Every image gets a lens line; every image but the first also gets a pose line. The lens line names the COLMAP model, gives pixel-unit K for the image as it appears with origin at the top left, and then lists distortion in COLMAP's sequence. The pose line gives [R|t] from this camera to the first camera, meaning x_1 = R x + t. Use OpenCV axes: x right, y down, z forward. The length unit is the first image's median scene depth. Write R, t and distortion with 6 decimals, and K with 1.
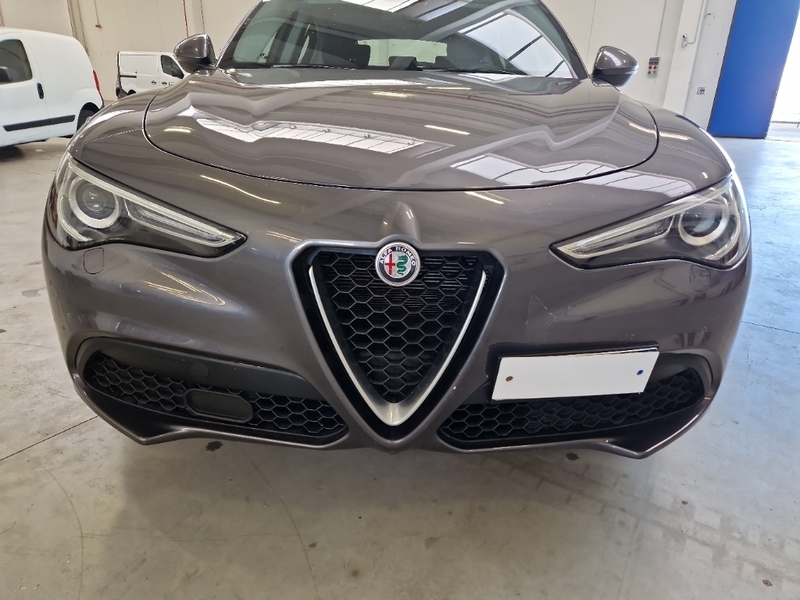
lens RADIAL K [[530.1, 0, 396.3], [0, 530.1, 302.4], [0, 0, 1]] dist [0.067048, -0.046239]
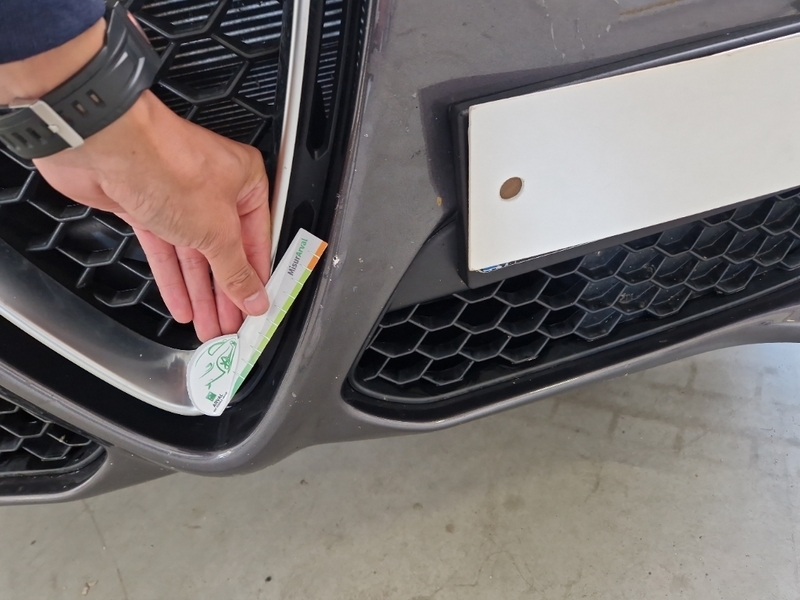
lens RADIAL K [[556.4, 0, 401.2], [0, 556.4, 304.4], [0, 0, 1]] dist [0.075744, -0.058323]
pose [[0.975806, -0.217948, -0.017381, 0.115158], [0.218077, 0.964513, 0.148853, 0.116246], [-0.015678, -0.149042, 0.988707, 0.546387]]
